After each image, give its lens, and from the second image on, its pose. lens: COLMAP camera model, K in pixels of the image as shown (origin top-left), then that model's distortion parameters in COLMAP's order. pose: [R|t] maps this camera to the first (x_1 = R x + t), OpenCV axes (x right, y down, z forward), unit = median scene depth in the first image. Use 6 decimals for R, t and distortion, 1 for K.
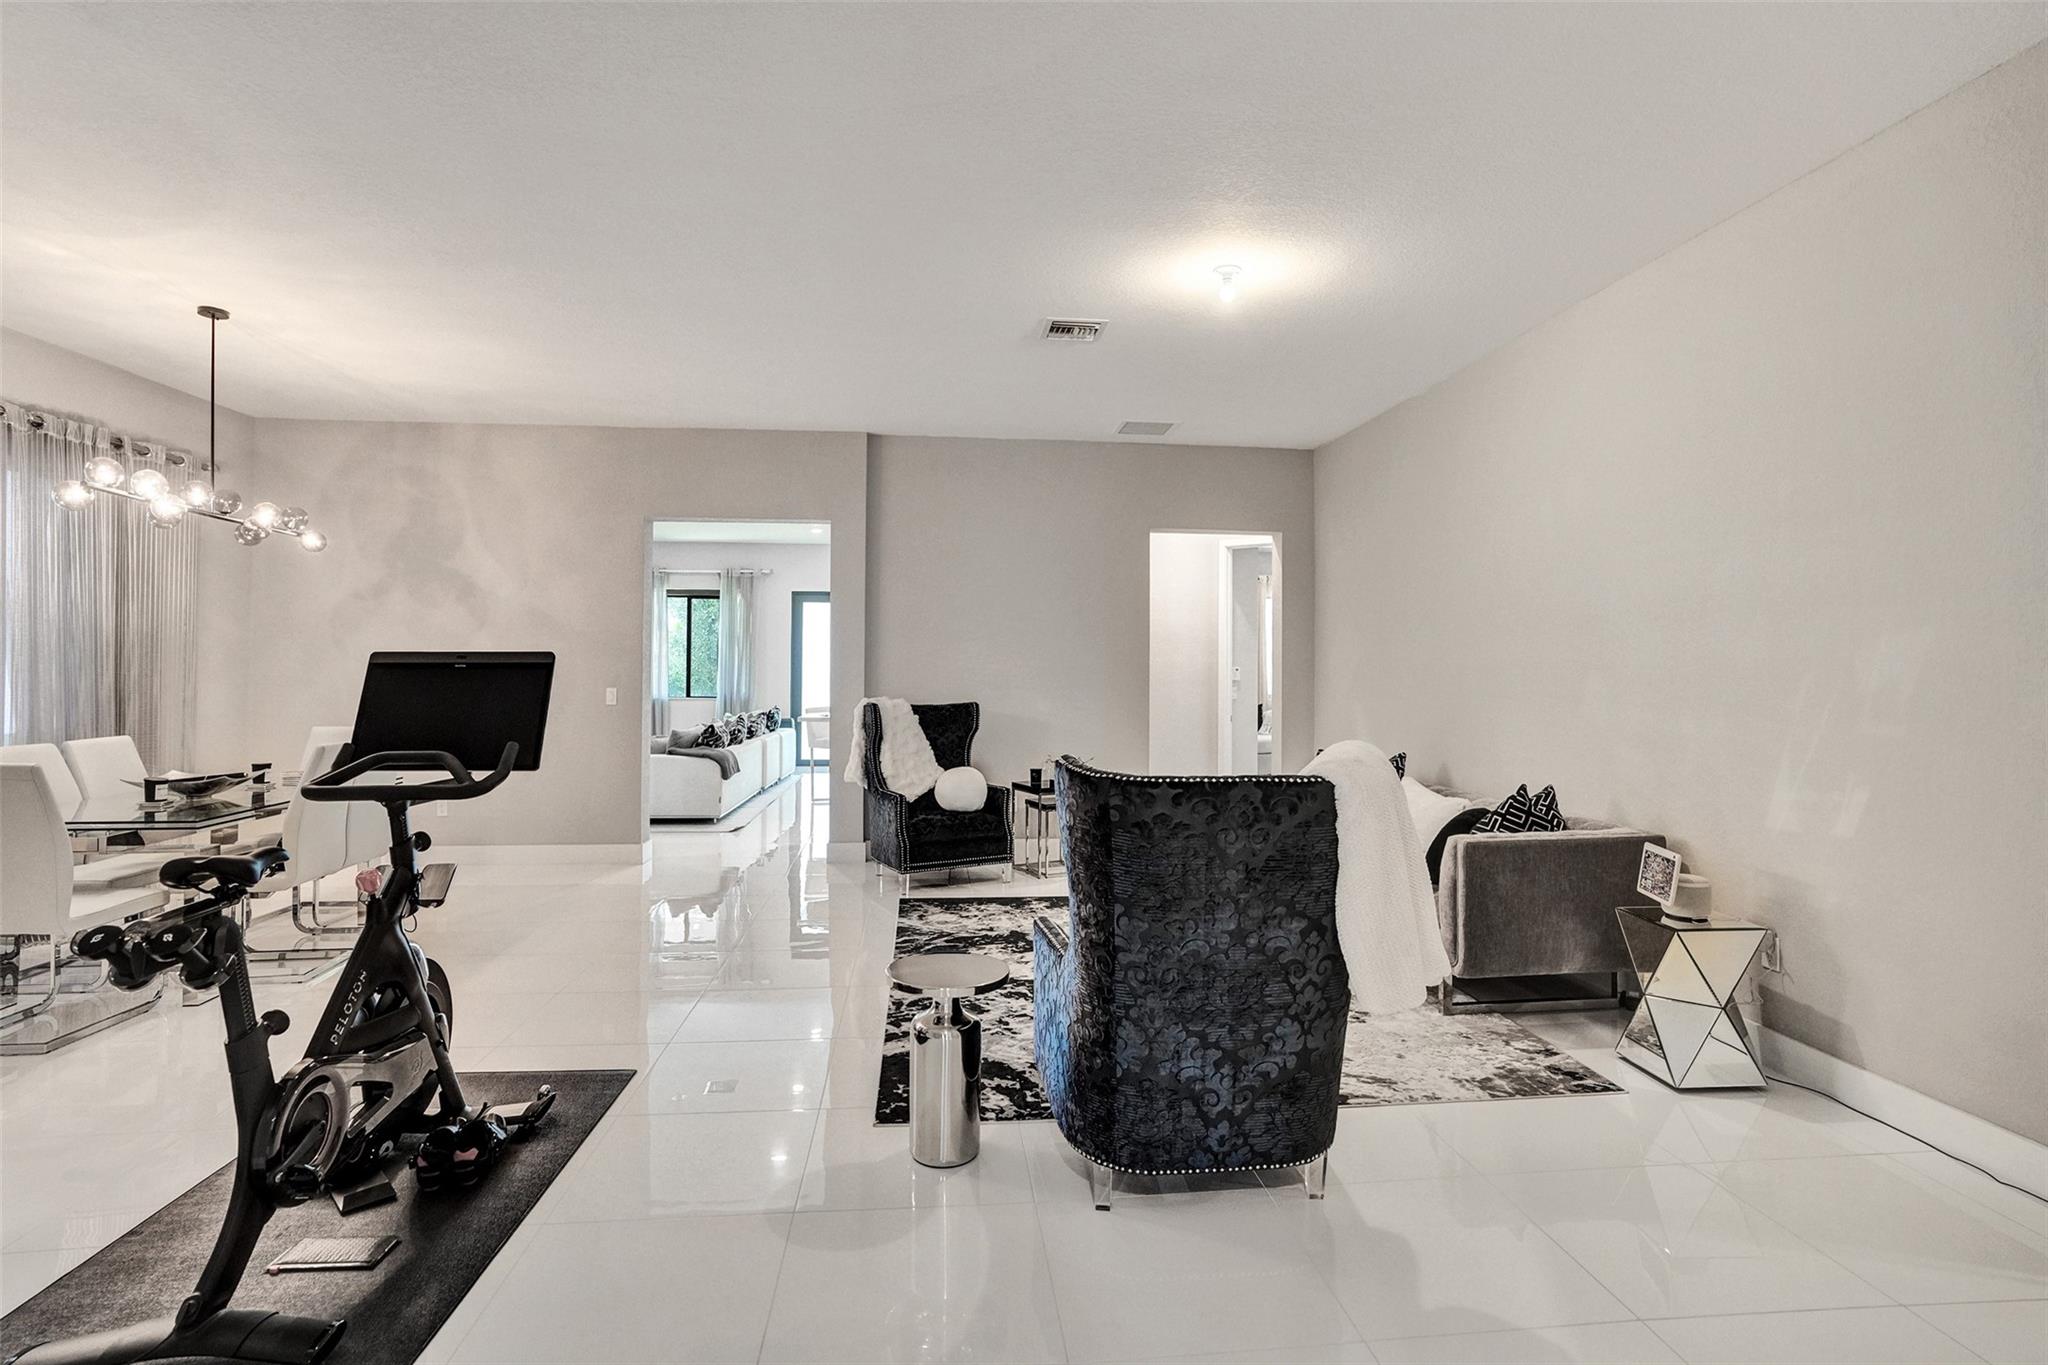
lens RADIAL K [[1012.7, 0, 1087.9], [0, 1012.7, 660.5], [0, 0, 1]] dist [-0.025813, 0.012239]
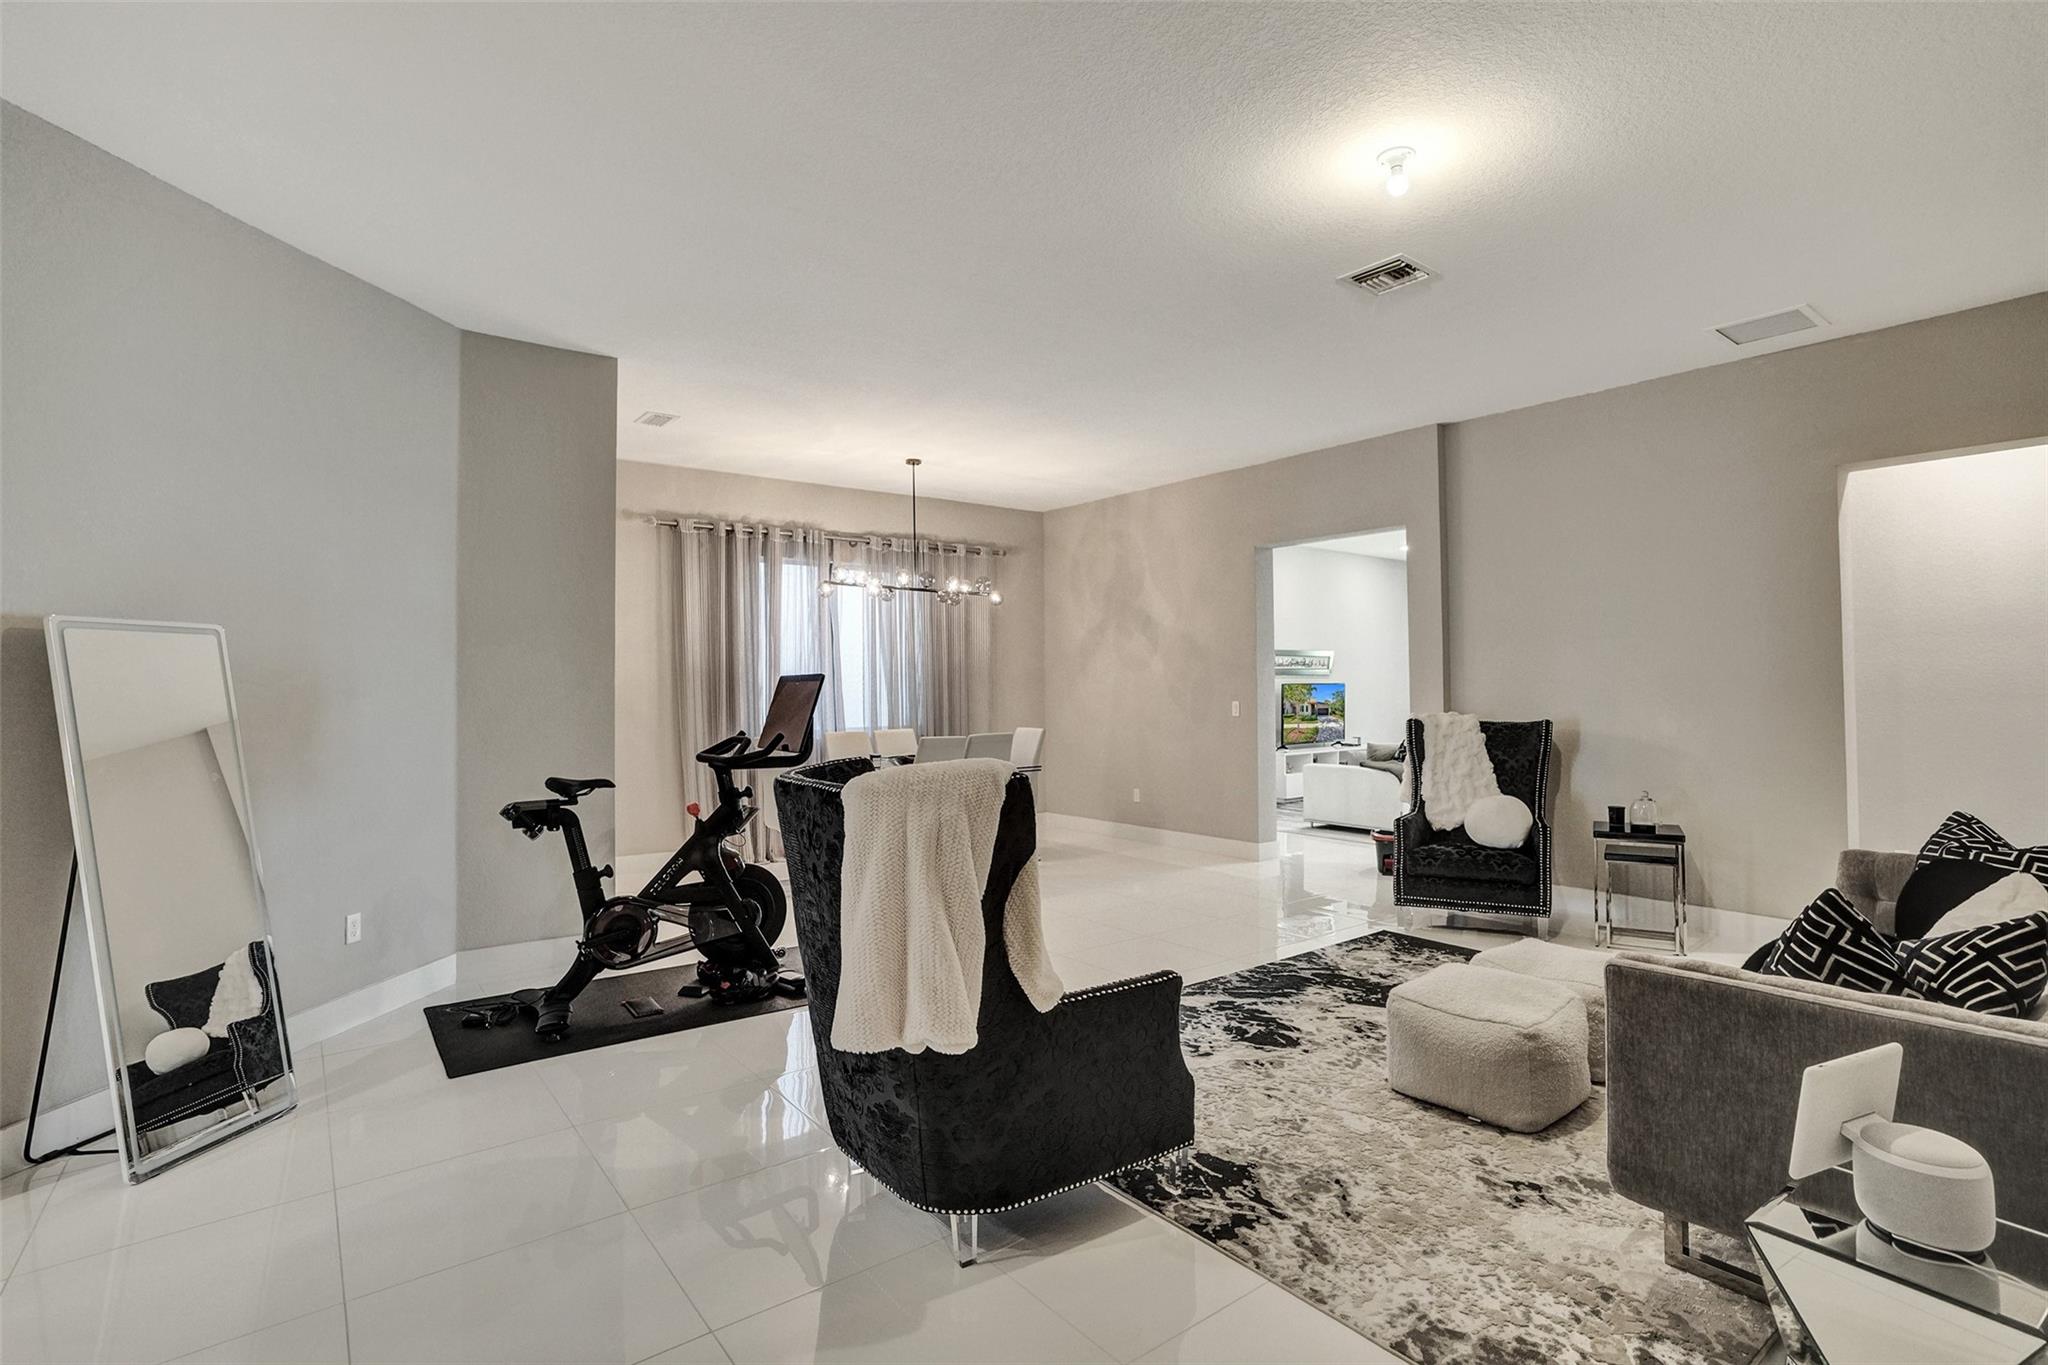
lens RADIAL K [[1012.7, 0, 1036.1], [0, 1012.7, 671.1], [0, 0, 1]] dist [-0.025813, 0.012239]
pose [[0.508181, -0.020497, -0.861006, 0.392782], [0.015323, 0.999774, -0.014756, 0.007271], [0.861114, -0.005694, 0.508380, 0.228822]]
